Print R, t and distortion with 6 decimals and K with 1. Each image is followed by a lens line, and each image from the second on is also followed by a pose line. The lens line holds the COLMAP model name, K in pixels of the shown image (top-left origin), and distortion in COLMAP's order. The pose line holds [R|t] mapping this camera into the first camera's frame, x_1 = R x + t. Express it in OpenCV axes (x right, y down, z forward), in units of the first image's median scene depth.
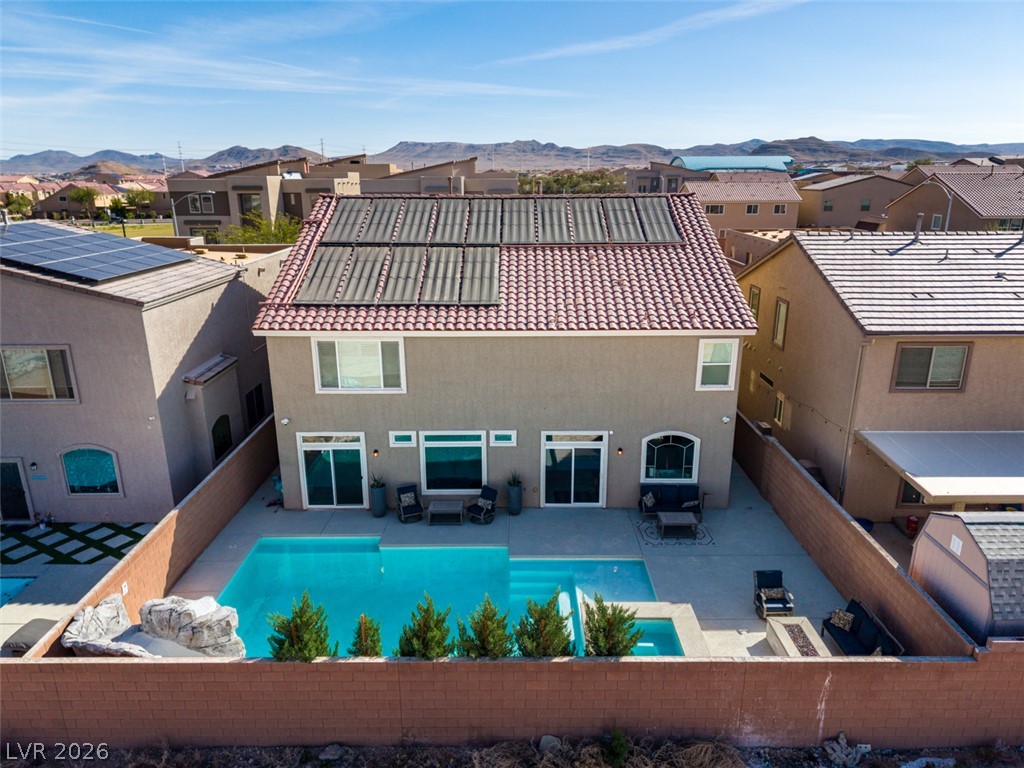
lens RADIAL K [[683.7, 0, 512.0], [0, 683.7, 384.0], [0, 0, 1]] dist [0.052821, -0.057637]
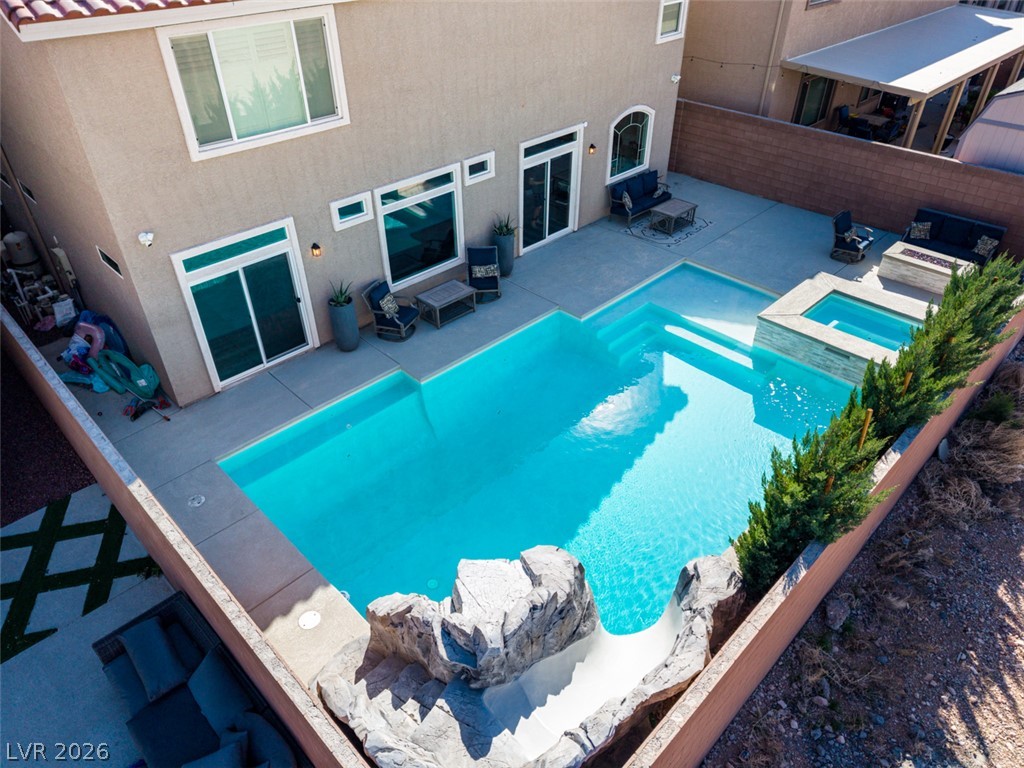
lens RADIAL K [[683.7, 0, 512.0], [0, 683.7, 384.0], [0, 0, 1]] dist [0.052821, -0.057637]
pose [[0.711319, -0.419724, 0.563788, -0.456453], [0.207361, 0.891738, 0.402250, 0.004250], [-0.671585, -0.169221, 0.721344, 0.460983]]
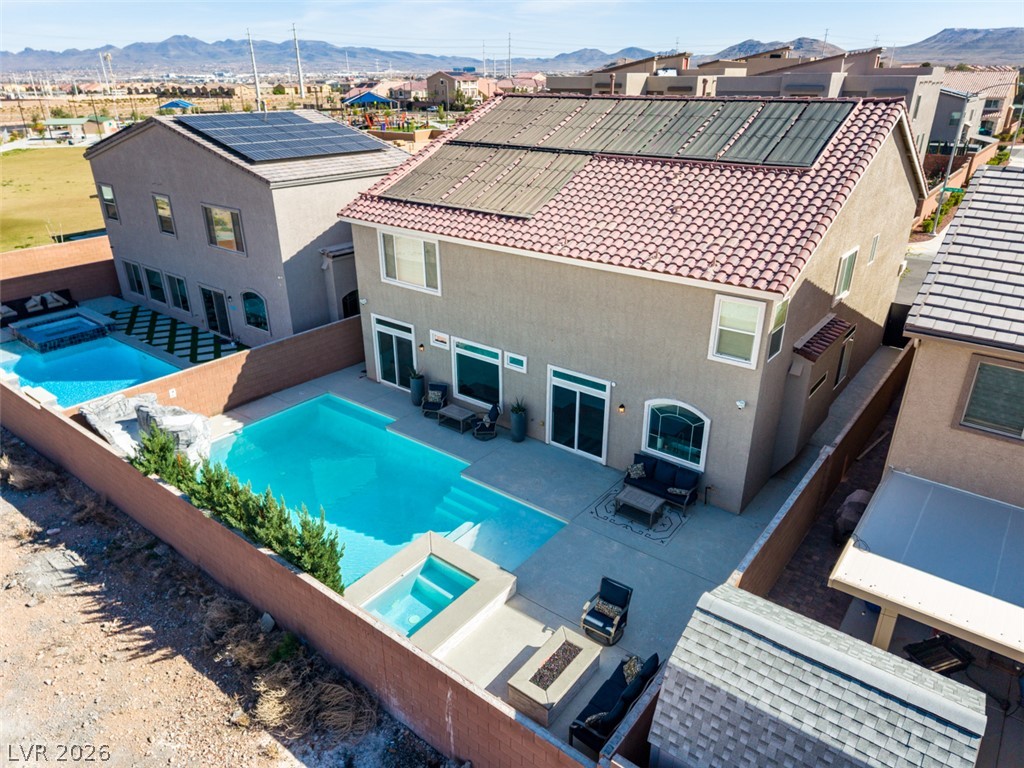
lens RADIAL K [[683.7, 0, 512.0], [0, 683.7, 384.0], [0, 0, 1]] dist [0.052821, -0.057637]
pose [[0.788037, 0.254064, -0.560757, 0.530799], [-0.178826, 0.966064, 0.186392, -0.068599], [0.589083, -0.046605, 0.806728, 0.220128]]
